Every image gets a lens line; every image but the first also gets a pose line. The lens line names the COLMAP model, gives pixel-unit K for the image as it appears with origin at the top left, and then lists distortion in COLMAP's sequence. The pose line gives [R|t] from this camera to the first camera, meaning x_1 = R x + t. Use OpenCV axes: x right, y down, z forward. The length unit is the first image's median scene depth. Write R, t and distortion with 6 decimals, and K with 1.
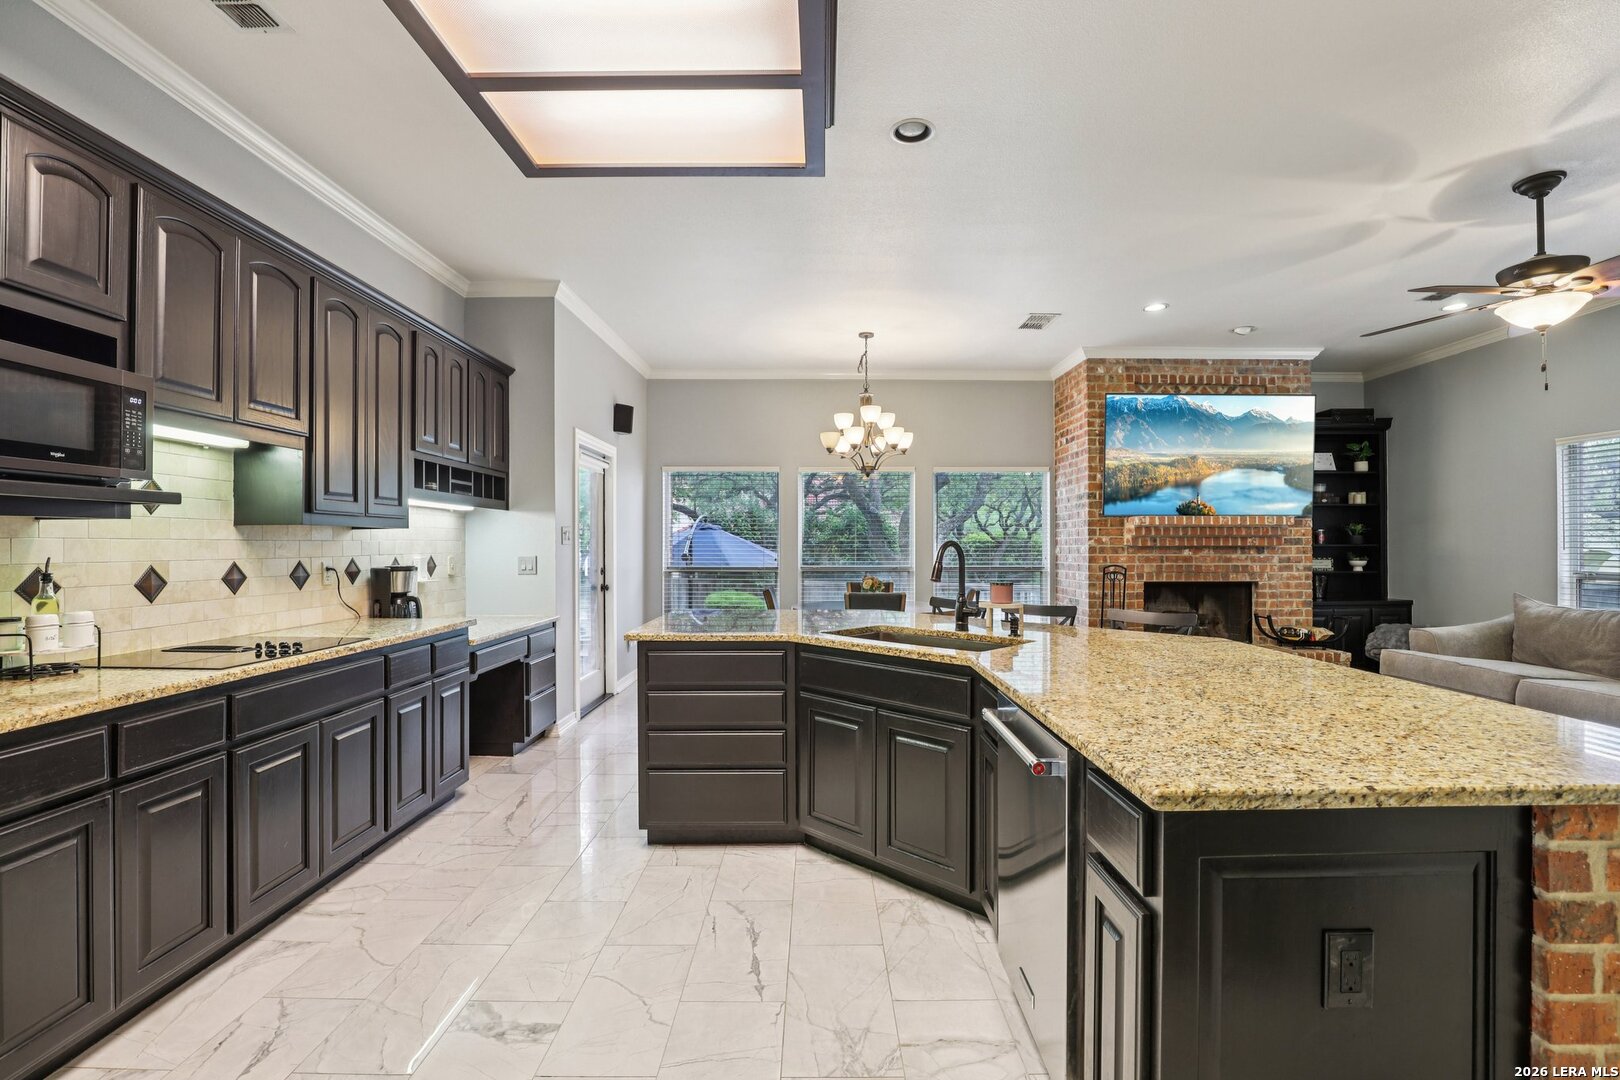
lens RADIAL K [[744.4, 0, 820.7], [0, 744.4, 541.7], [0, 0, 1]] dist [-0.034291, 0.008152]
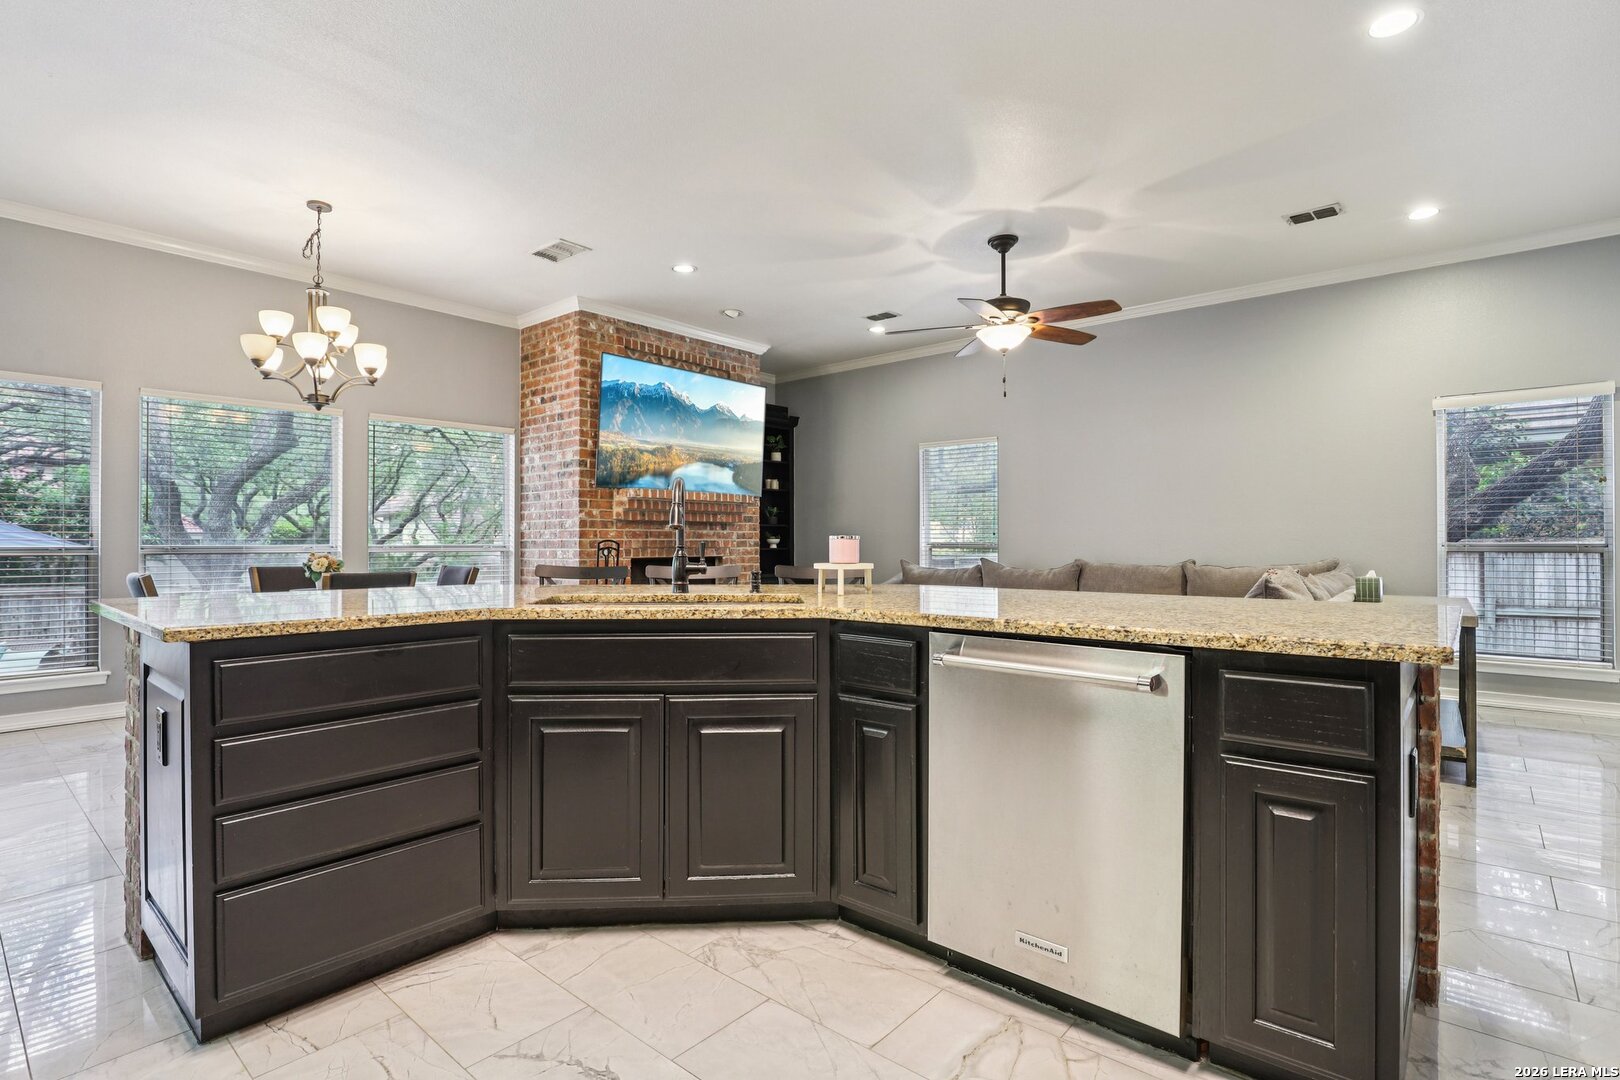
lens RADIAL K [[790.5, 0, 816.3], [0, 790.5, 538.1], [0, 0, 1]] dist [-0.023713, 0.000681]
pose [[0.651938, 0.003455, 0.758264, -0.178537], [-0.002891, 0.999994, -0.002071, 0.030444], [-0.758267, -0.000842, 0.651944, 0.164219]]
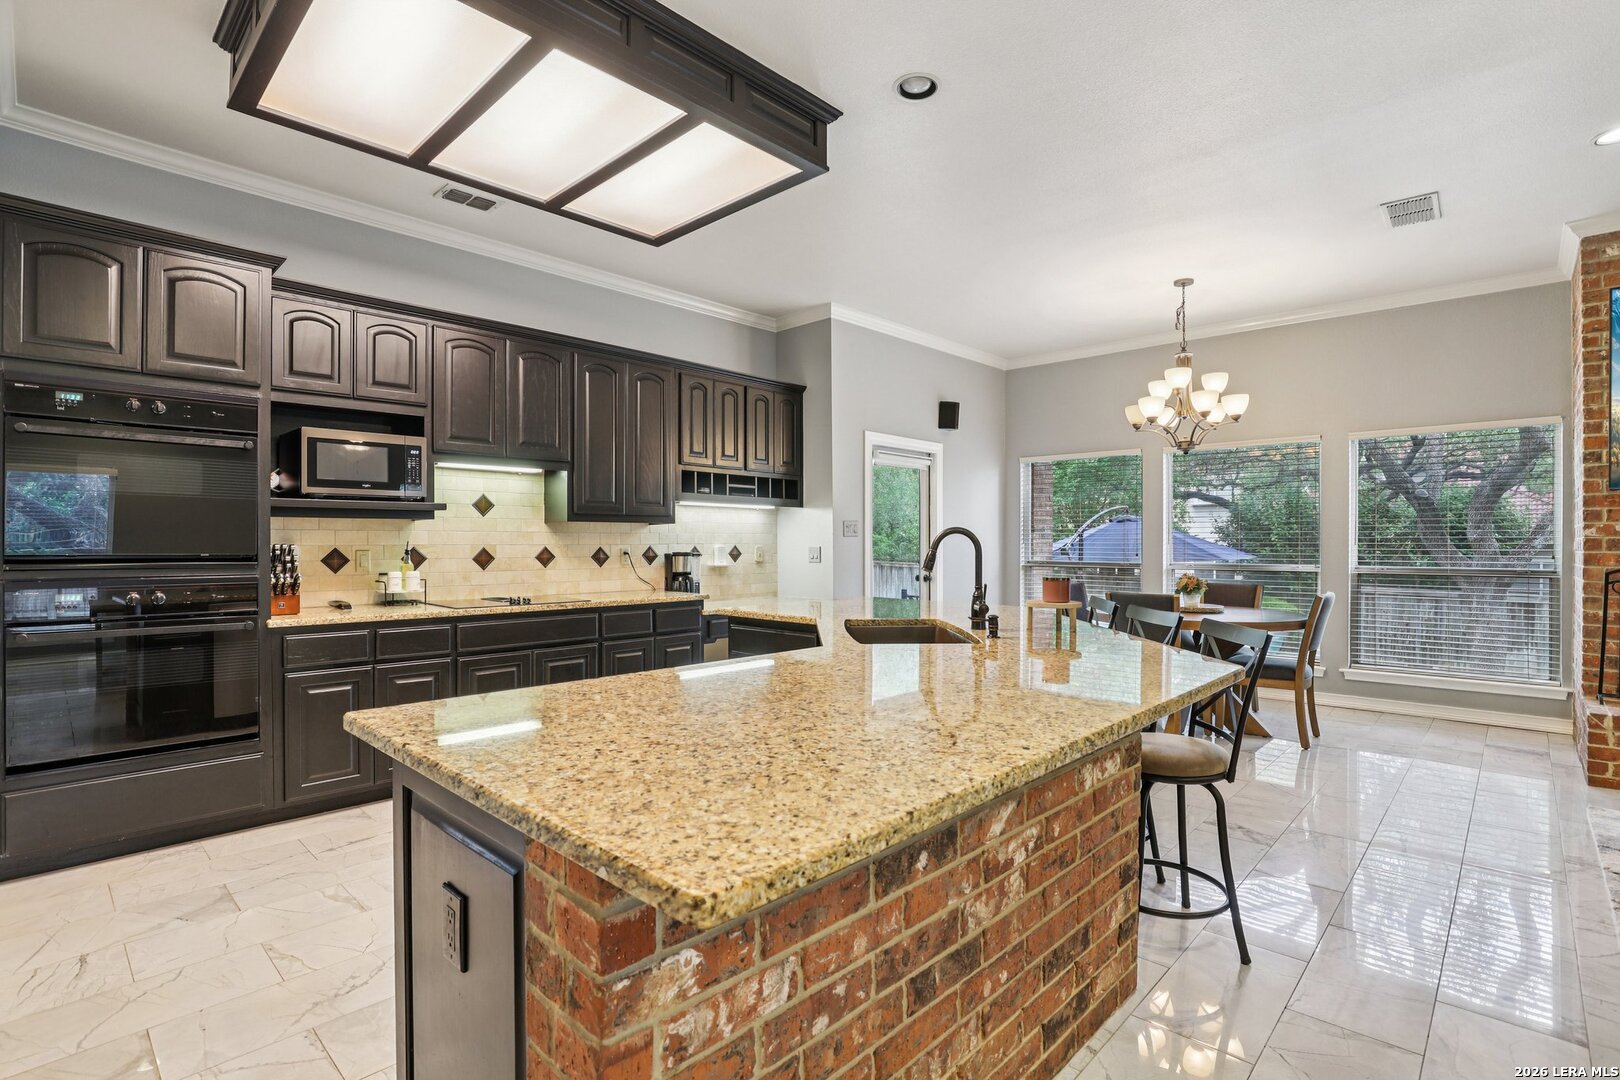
lens RADIAL K [[763.4, 0, 829.3], [0, 763.4, 545.3], [0, 0, 1]] dist [-0.022677, 0.000654]
pose [[0.728669, 0.004432, -0.684852, 0.335113], [0.001815, 0.999963, 0.008403, 0.005879], [0.684864, -0.007366, 0.728634, 0.109736]]
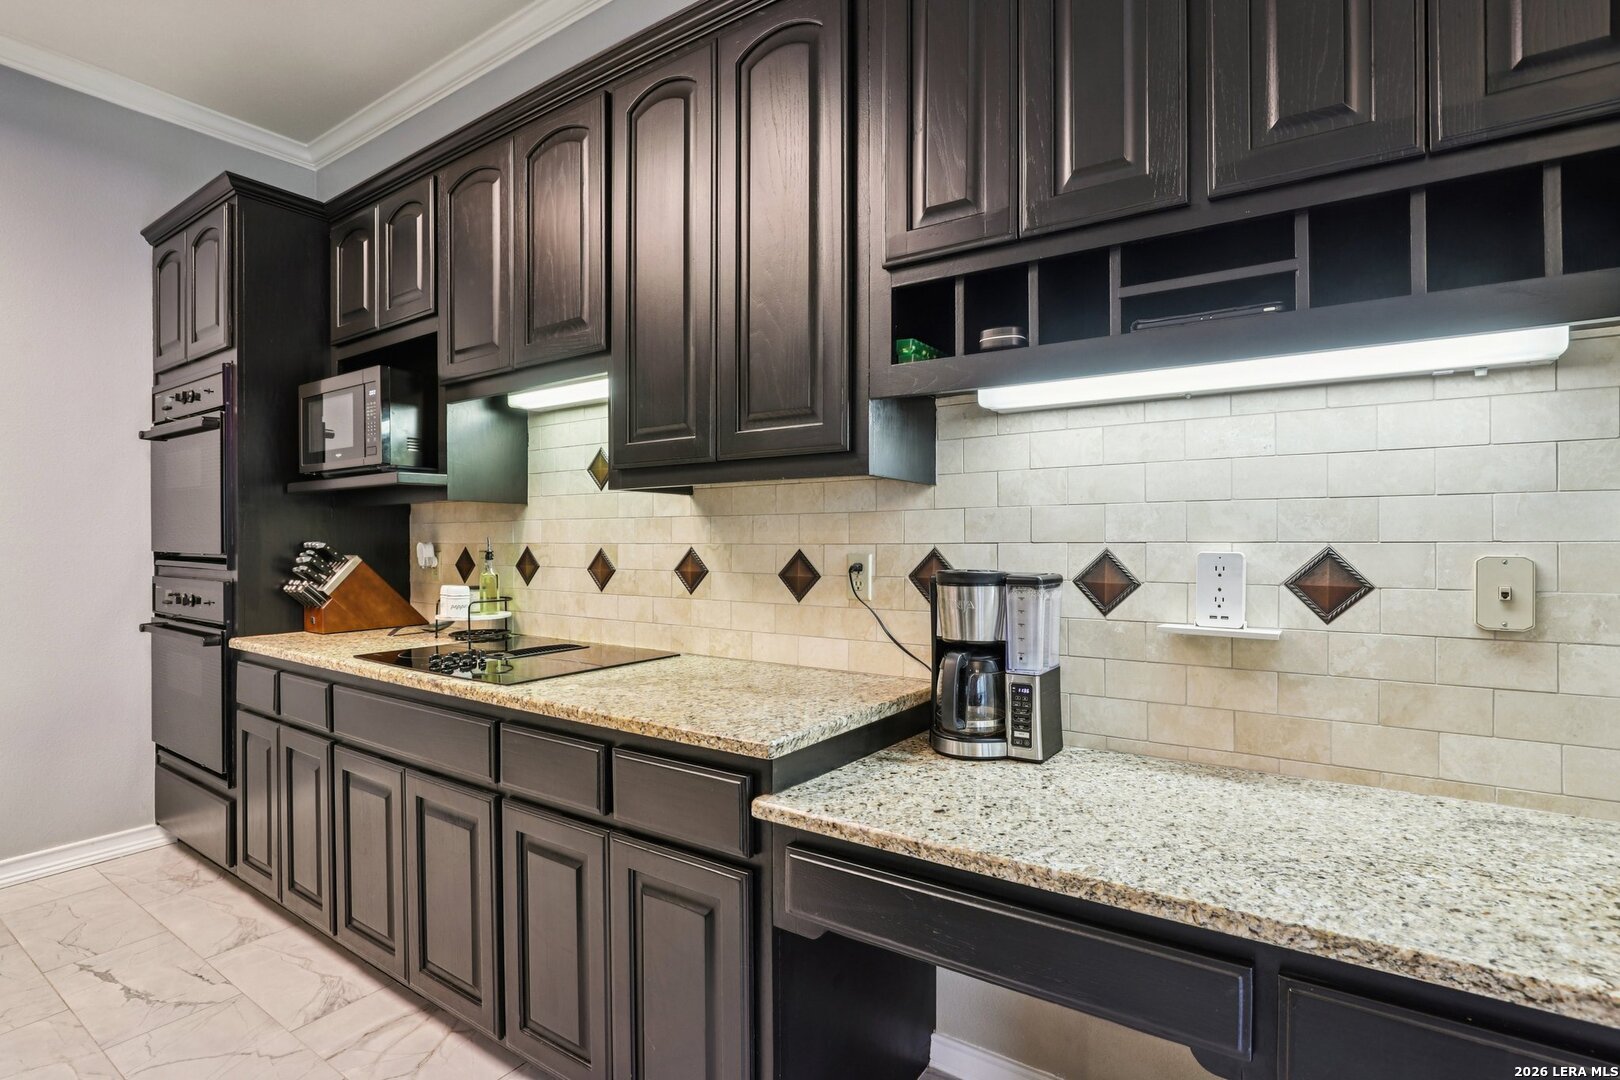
lens RADIAL K [[763.4, 0, 829.3], [0, 763.4, 545.3], [0, 0, 1]] dist [-0.022677, 0.000654]
pose [[-0.553584, 0.005704, -0.832774, -0.119359], [0.005067, 0.999981, 0.003481, 0.010663], [0.832778, -0.002293, -0.553602, 0.694036]]
